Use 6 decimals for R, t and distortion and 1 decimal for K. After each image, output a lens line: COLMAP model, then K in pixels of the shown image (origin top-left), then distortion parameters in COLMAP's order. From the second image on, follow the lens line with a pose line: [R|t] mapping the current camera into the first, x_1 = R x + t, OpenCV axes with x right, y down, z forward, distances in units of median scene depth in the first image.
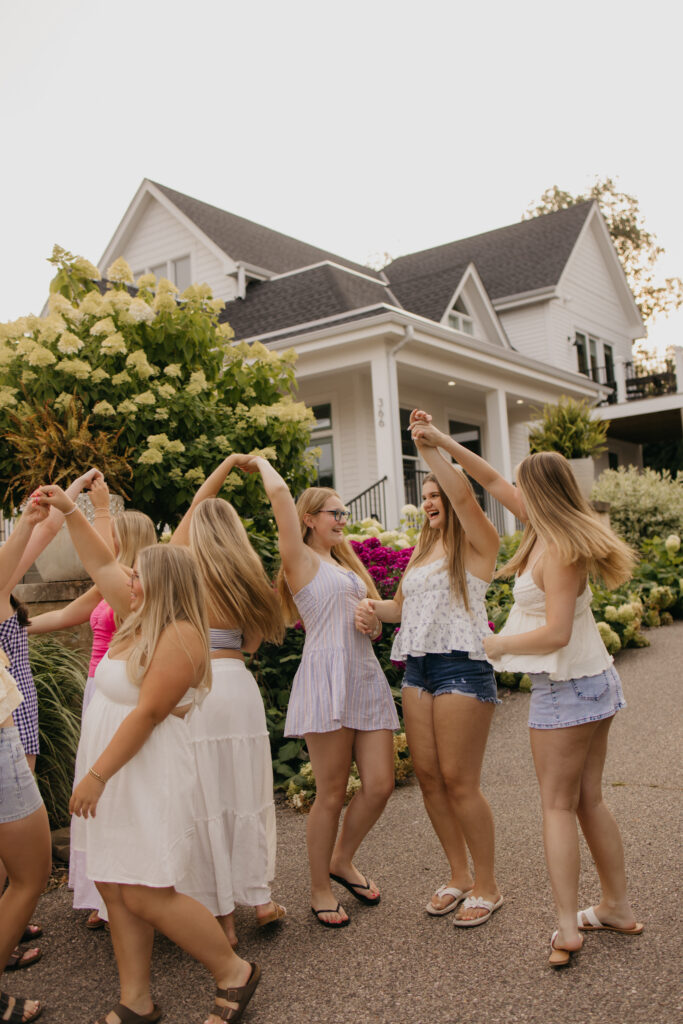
lens RADIAL K [[1036.2, 0, 347.5], [0, 1036.2, 513.9], [0, 0, 1]] dist [0.021425, 0.017812]
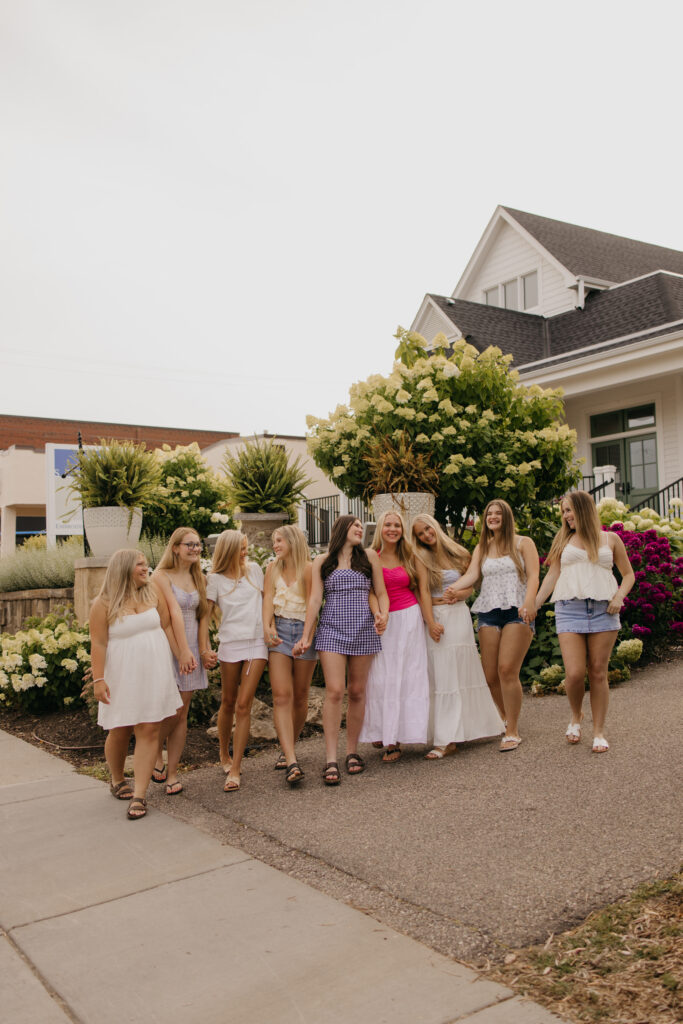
lens RADIAL K [[1038.3, 0, 341.5], [0, 1038.3, 512.0], [0, 0, 1]] dist [0.042218, 0.000159]
pose [[0.934738, 0.013091, -0.355096, 0.180532], [-0.008149, 0.999848, 0.015410, -0.011368], [0.355244, -0.011510, 0.934703, -0.441663]]
